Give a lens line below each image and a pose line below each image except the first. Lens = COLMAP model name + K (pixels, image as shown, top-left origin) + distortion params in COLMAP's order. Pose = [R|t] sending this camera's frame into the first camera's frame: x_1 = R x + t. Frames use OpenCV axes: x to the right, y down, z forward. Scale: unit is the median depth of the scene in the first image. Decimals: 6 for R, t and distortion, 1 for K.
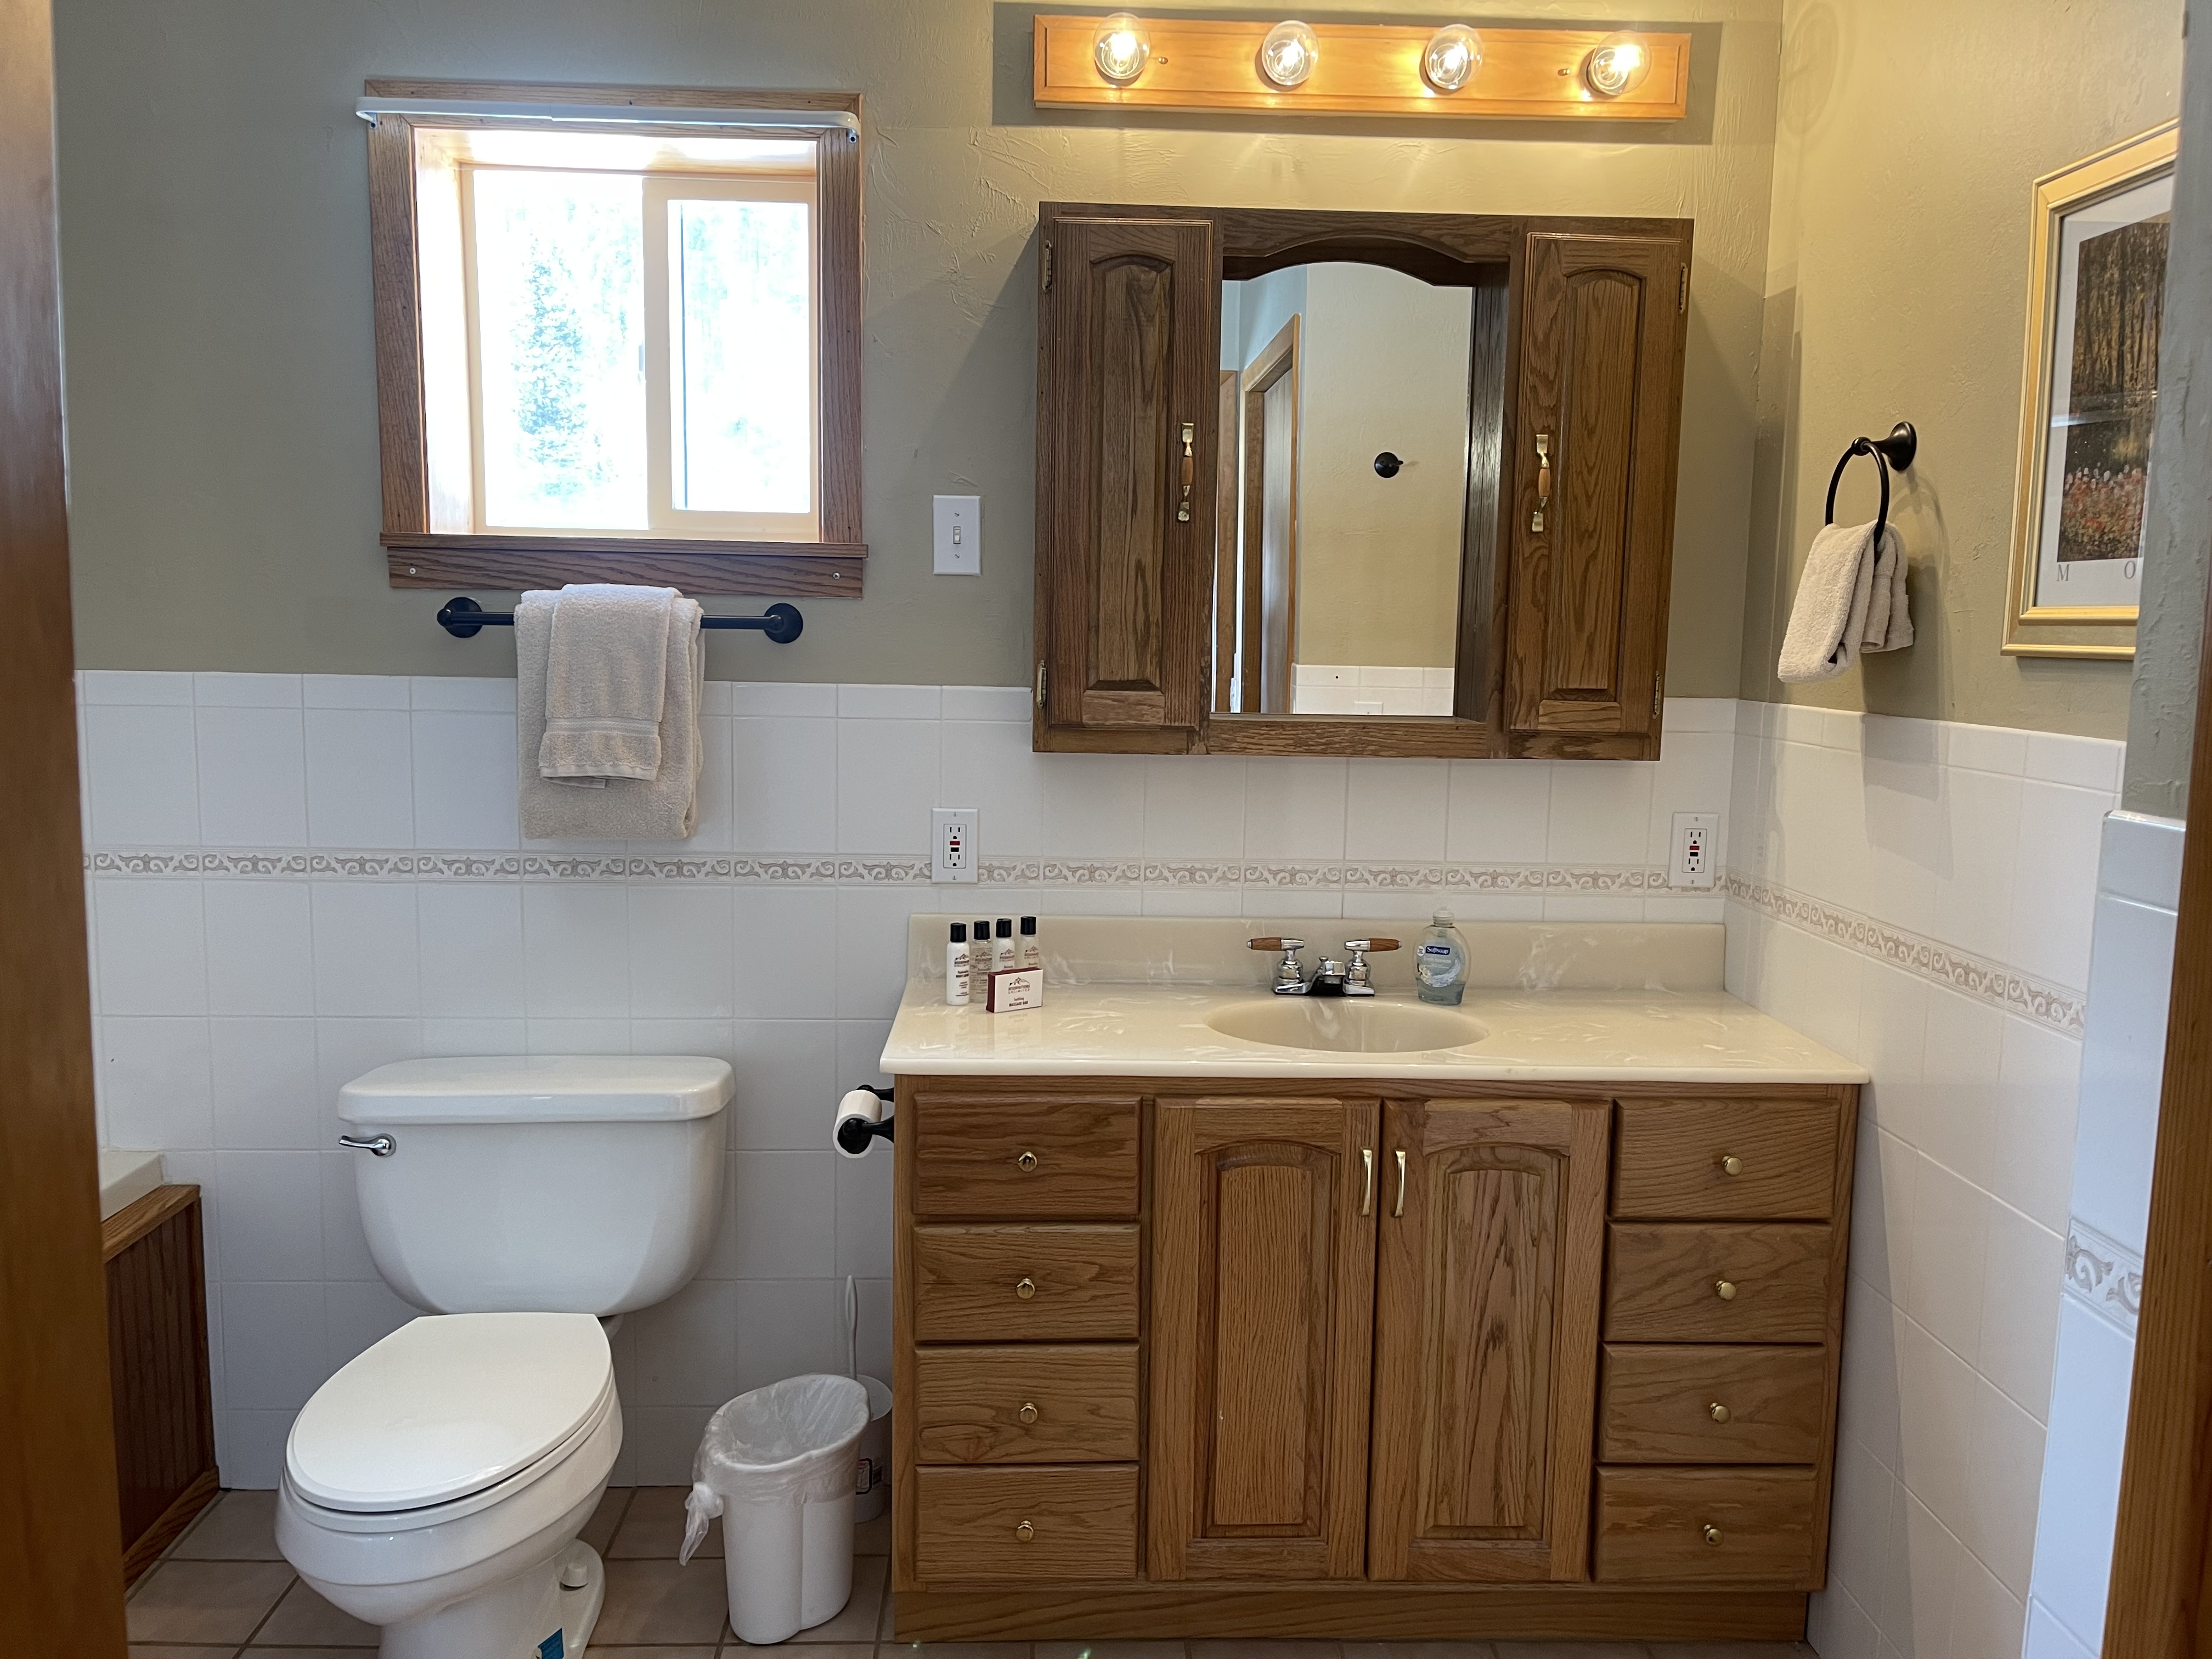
lens RADIAL K [[1677.2, 0, 1094.3], [0, 1677.2, 849.5], [0, 0, 1]] dist [0.068897, -0.094566]
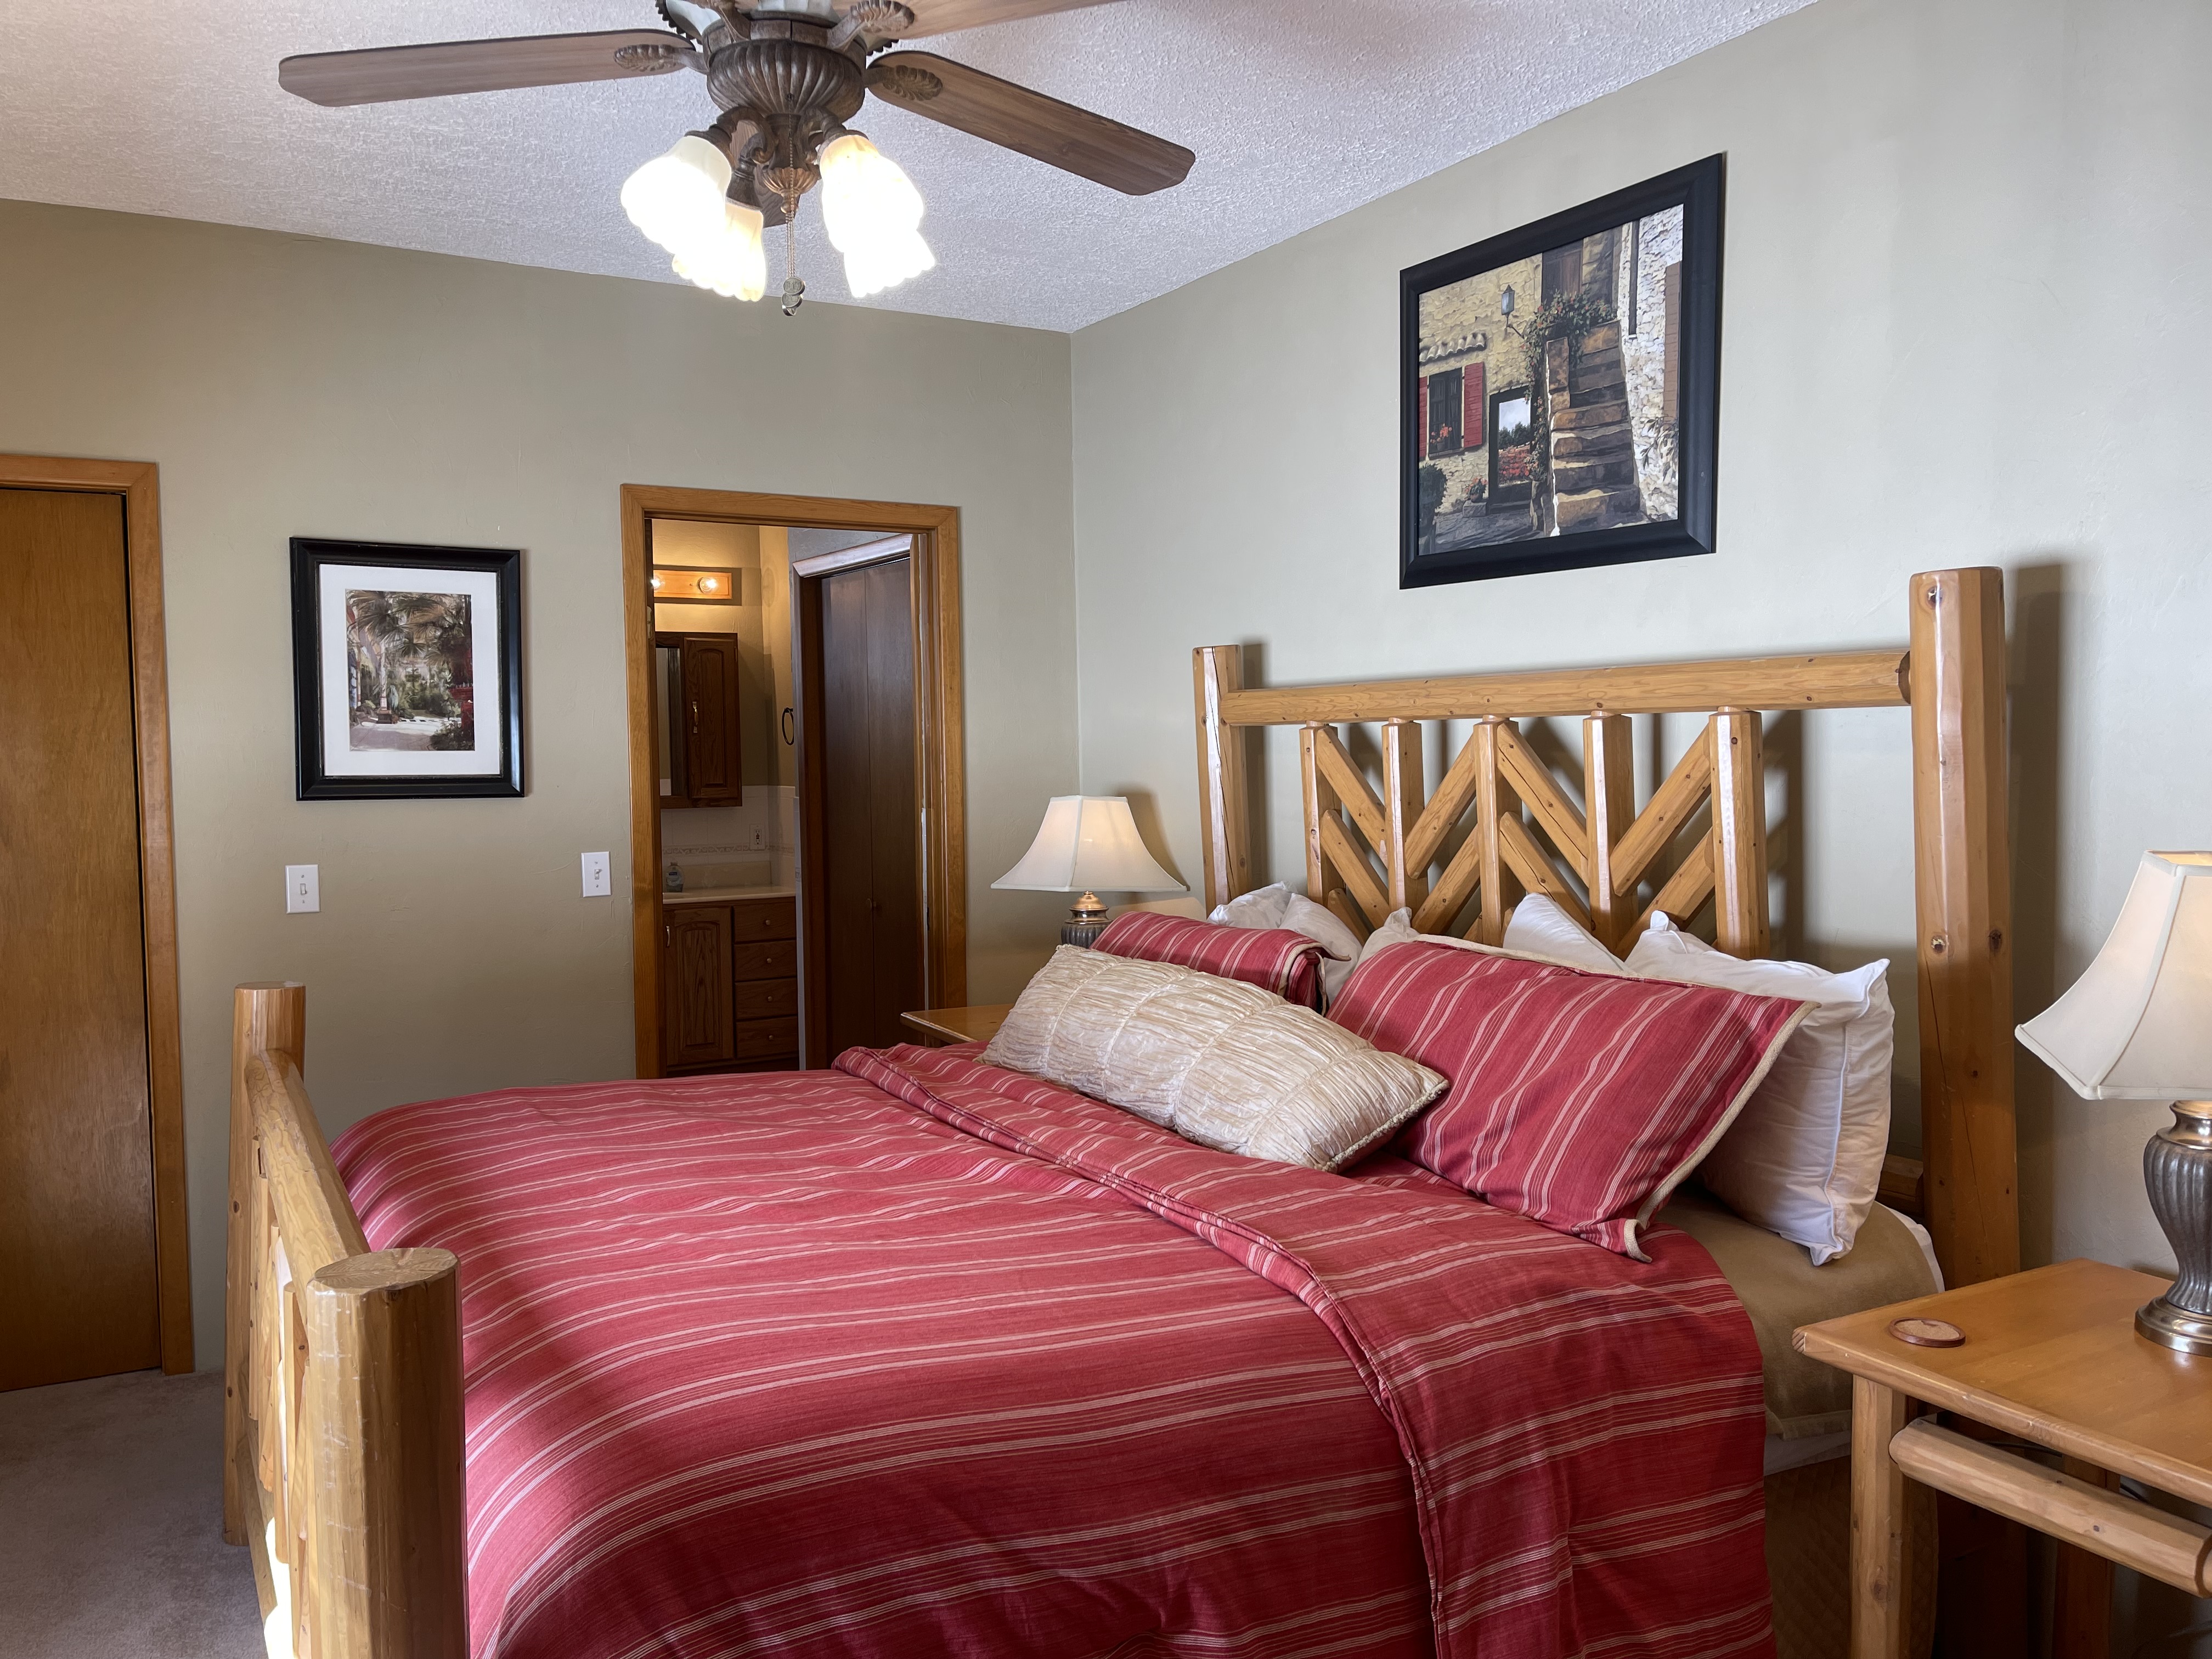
lens RADIAL K [[1677.2, 0, 1088.9], [0, 1677.2, 840.1], [0, 0, 1]] dist [0.068897, -0.094566]
pose [[0.891715, -0.056290, 0.449082, -0.479693], [0.089978, 0.994478, -0.054012, 0.232185], [-0.443562, 0.088570, 0.891856, -2.007655]]
